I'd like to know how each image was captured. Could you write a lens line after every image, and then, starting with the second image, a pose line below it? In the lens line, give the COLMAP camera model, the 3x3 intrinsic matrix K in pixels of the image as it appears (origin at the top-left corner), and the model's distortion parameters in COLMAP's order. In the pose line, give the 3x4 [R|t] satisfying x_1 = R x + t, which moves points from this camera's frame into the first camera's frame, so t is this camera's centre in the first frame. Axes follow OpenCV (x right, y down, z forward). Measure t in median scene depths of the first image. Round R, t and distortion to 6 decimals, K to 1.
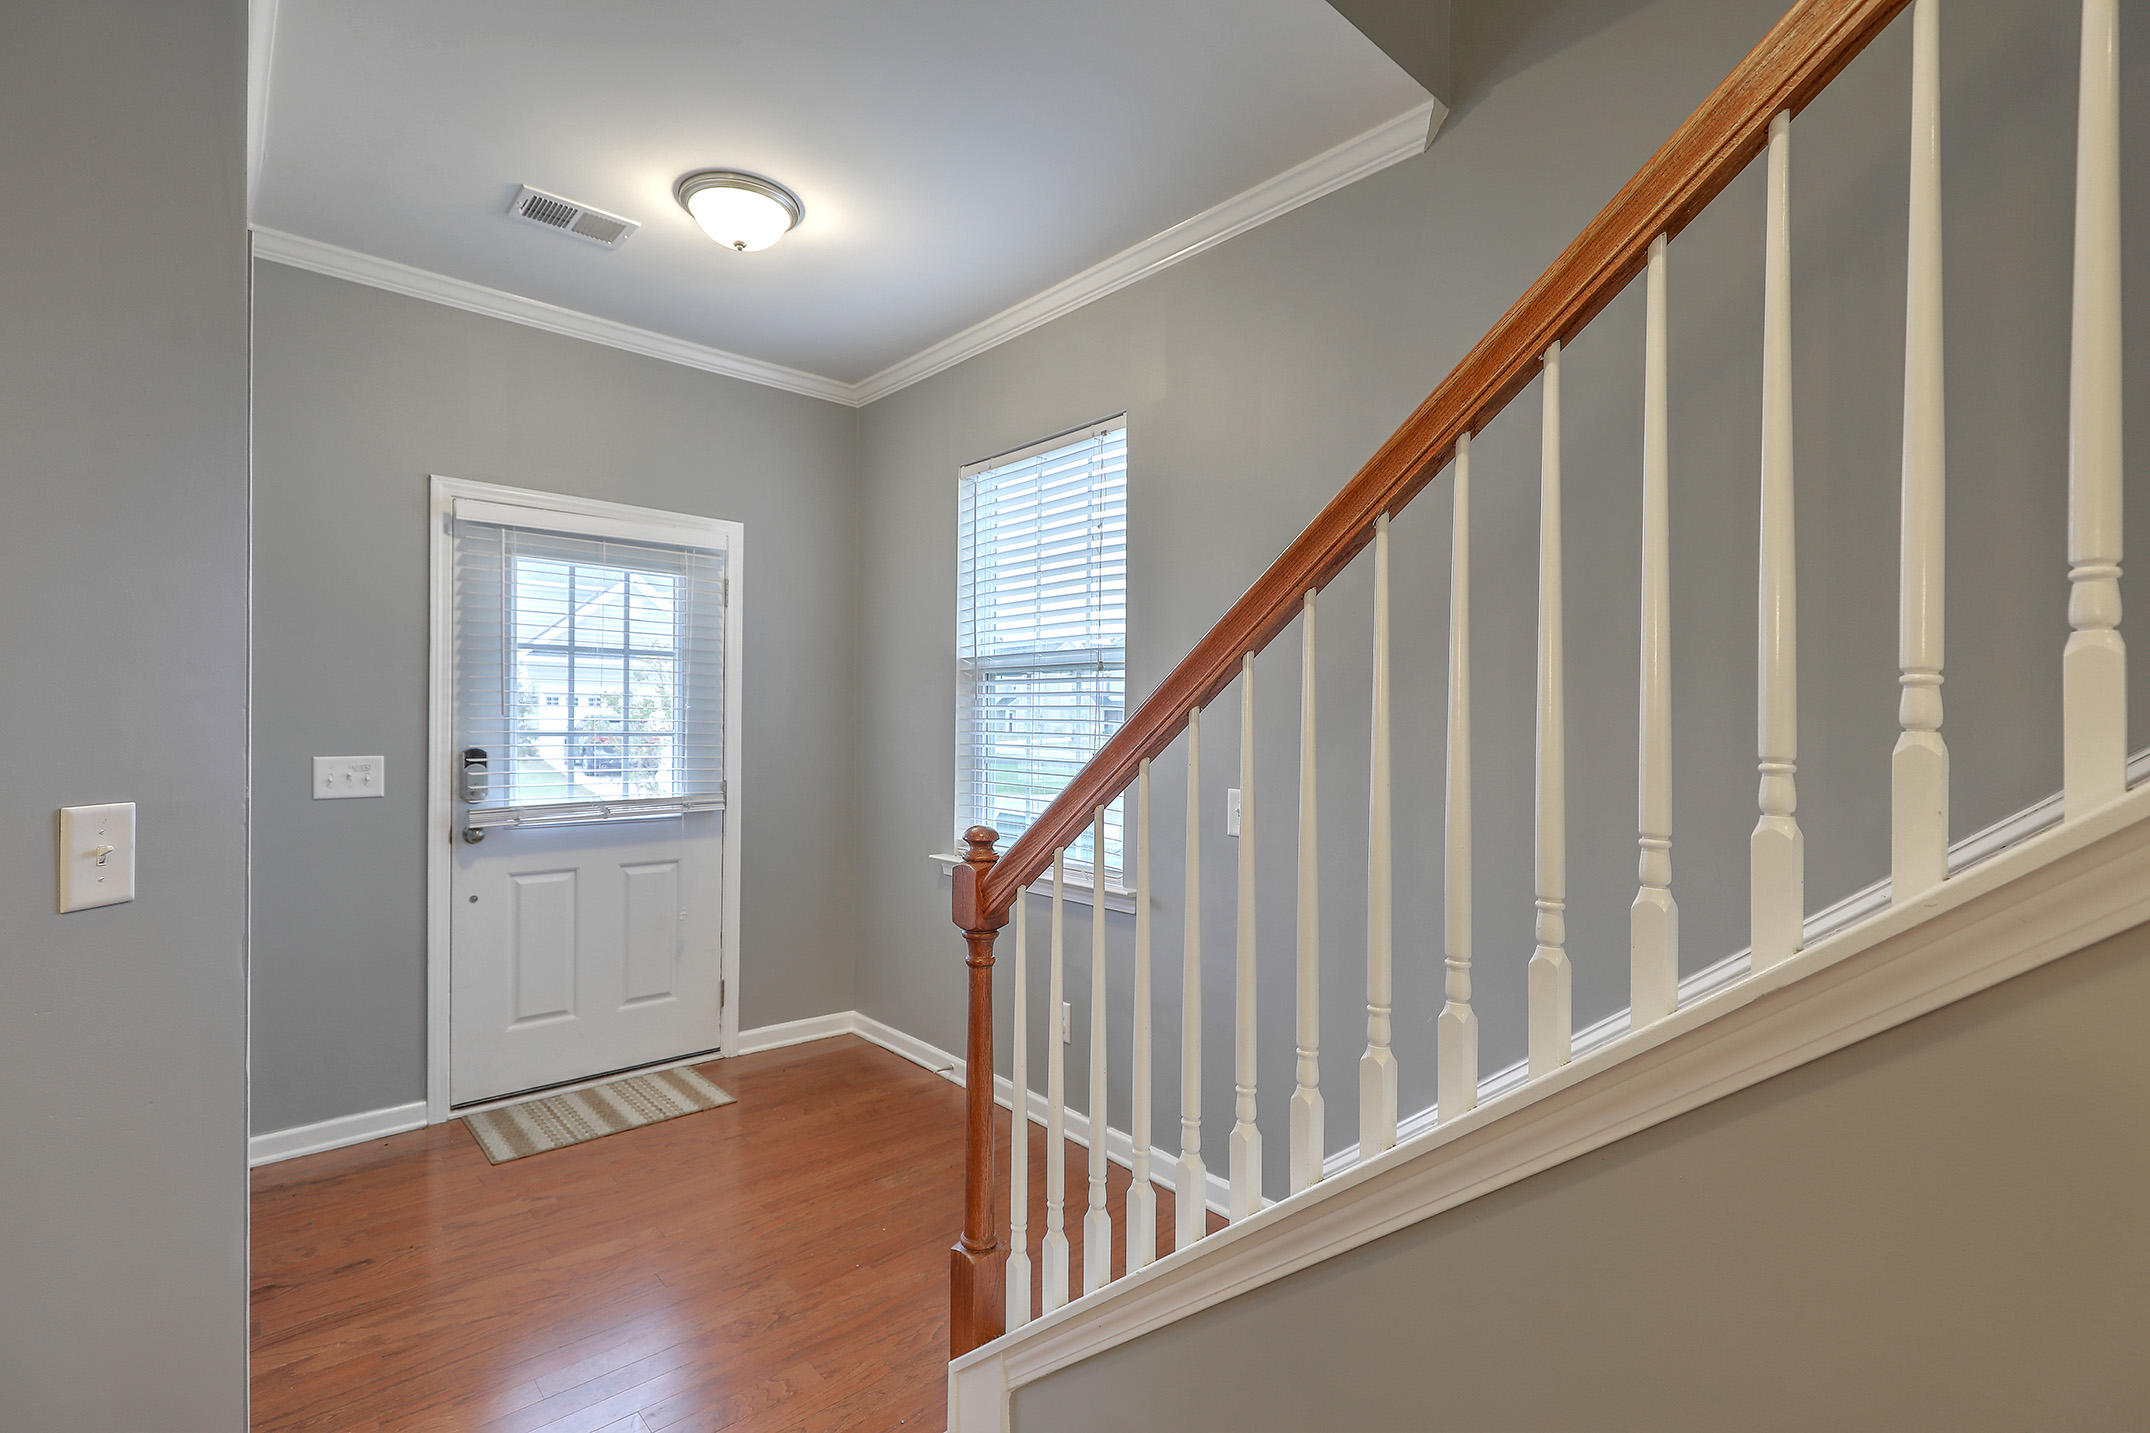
lens RADIAL K [[967.4, 0, 1071.0], [0, 967.4, 729.9], [0, 0, 1]] dist [0.004268, -0.001188]
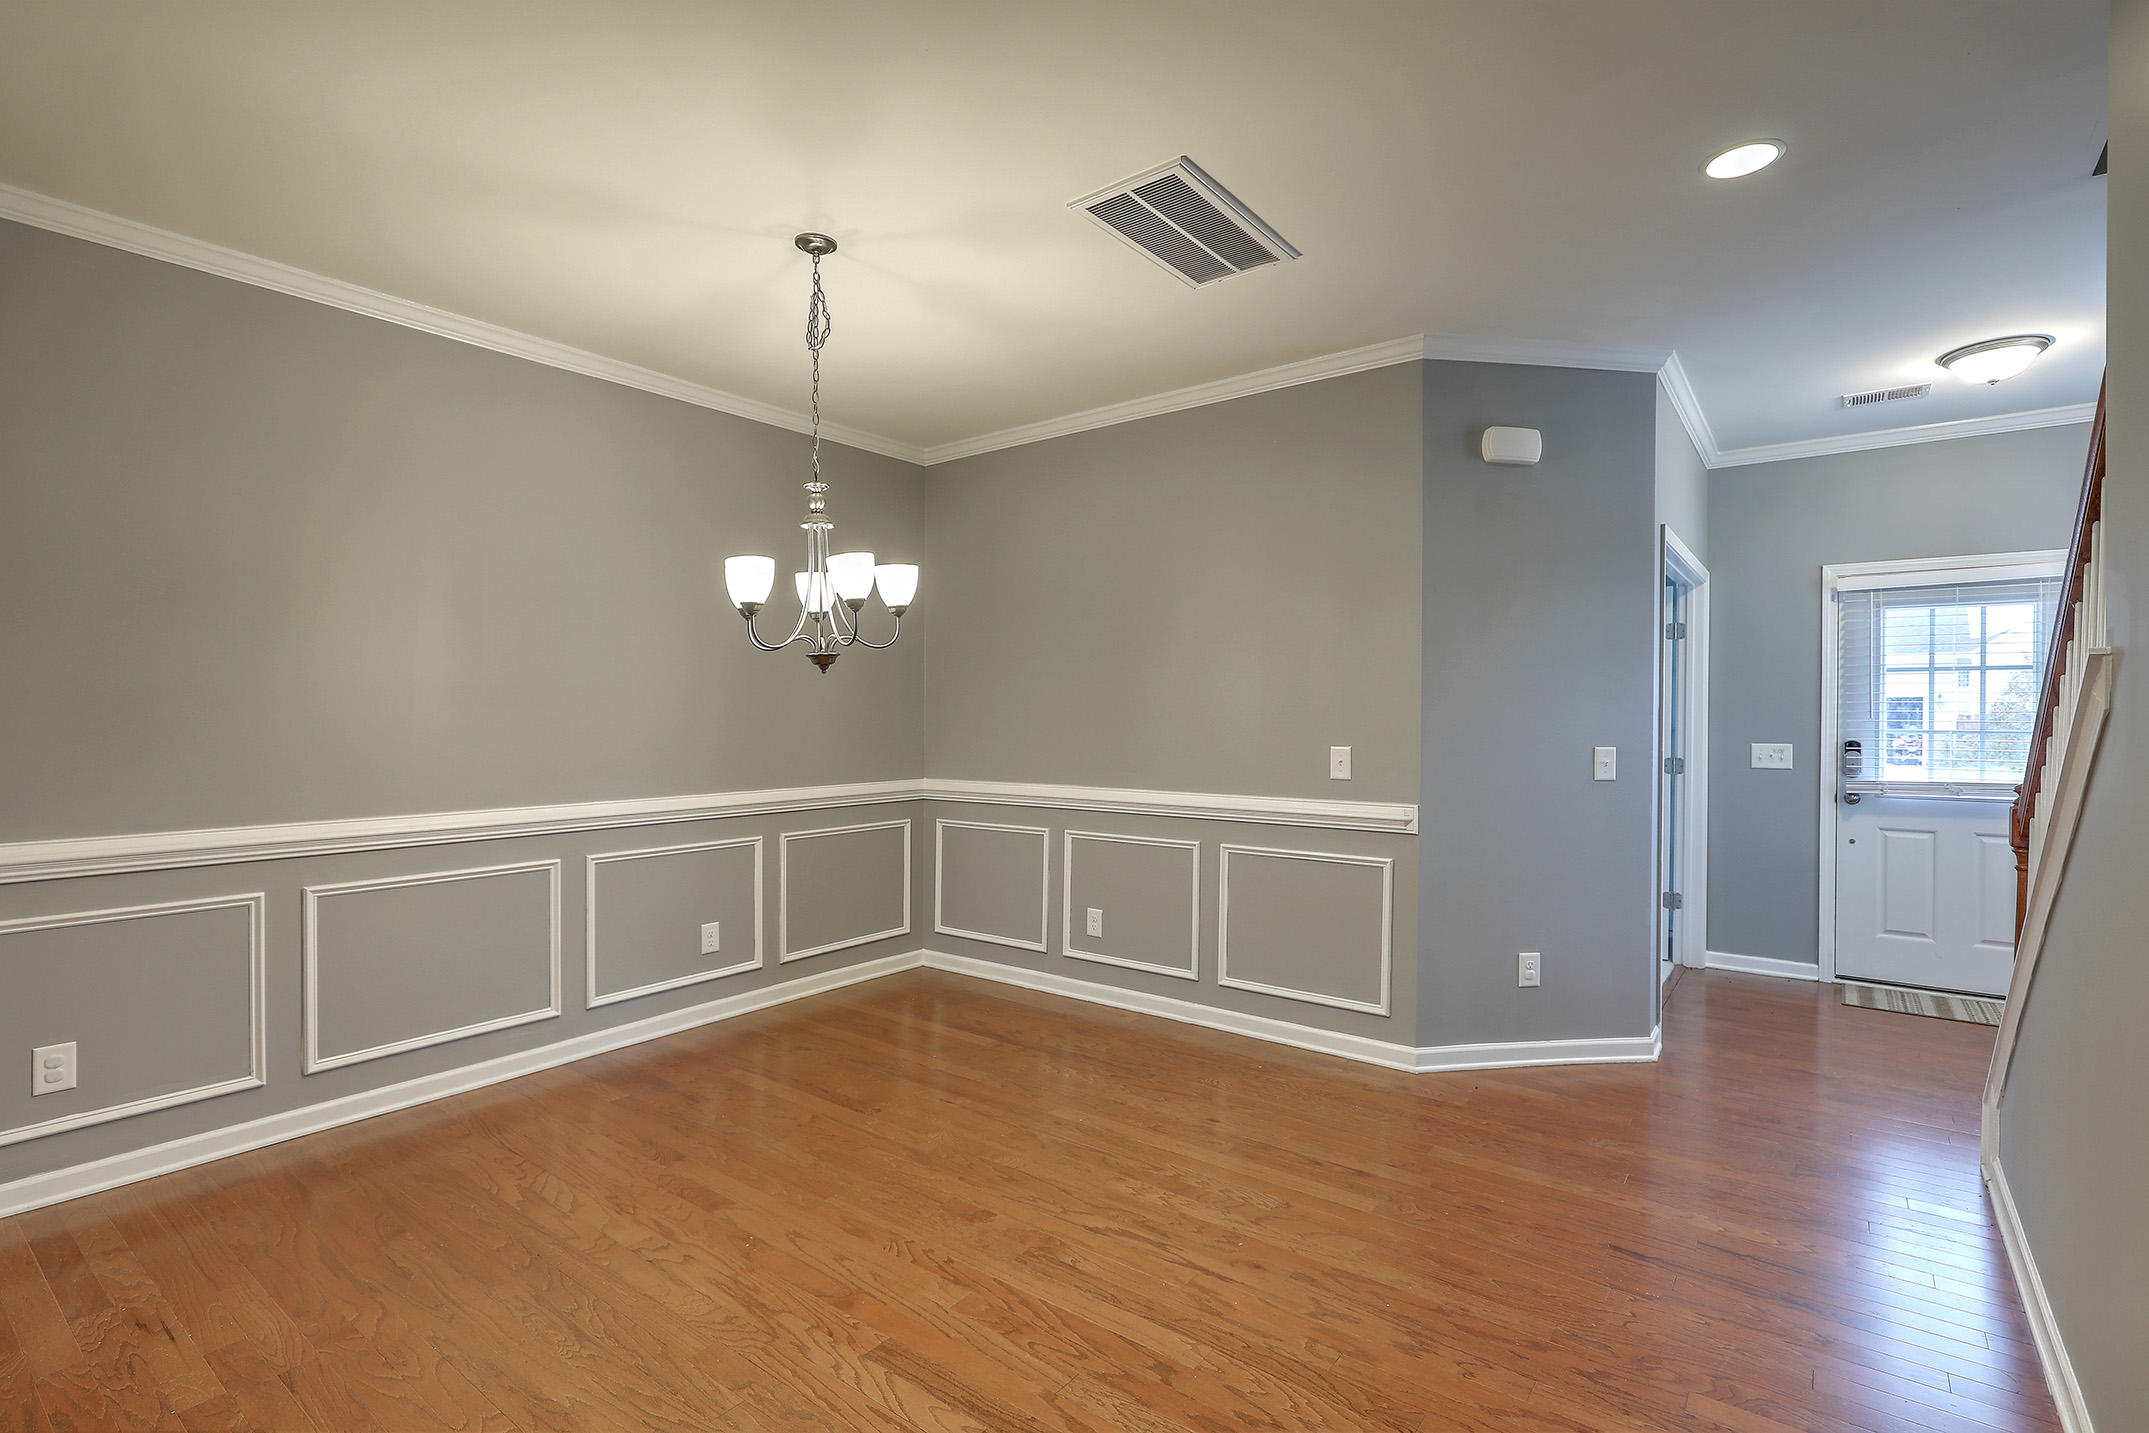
lens RADIAL K [[1007.0, 0, 1074.1], [0, 1007.0, 731.4], [0, 0, 1]] dist [-0.004817, -0.000890]
pose [[0.177689, 0.000360, -0.984087, 0.702296], [-0.011637, 0.999931, -0.001735, 0.021644], [0.984018, 0.011760, 0.177681, -0.464976]]
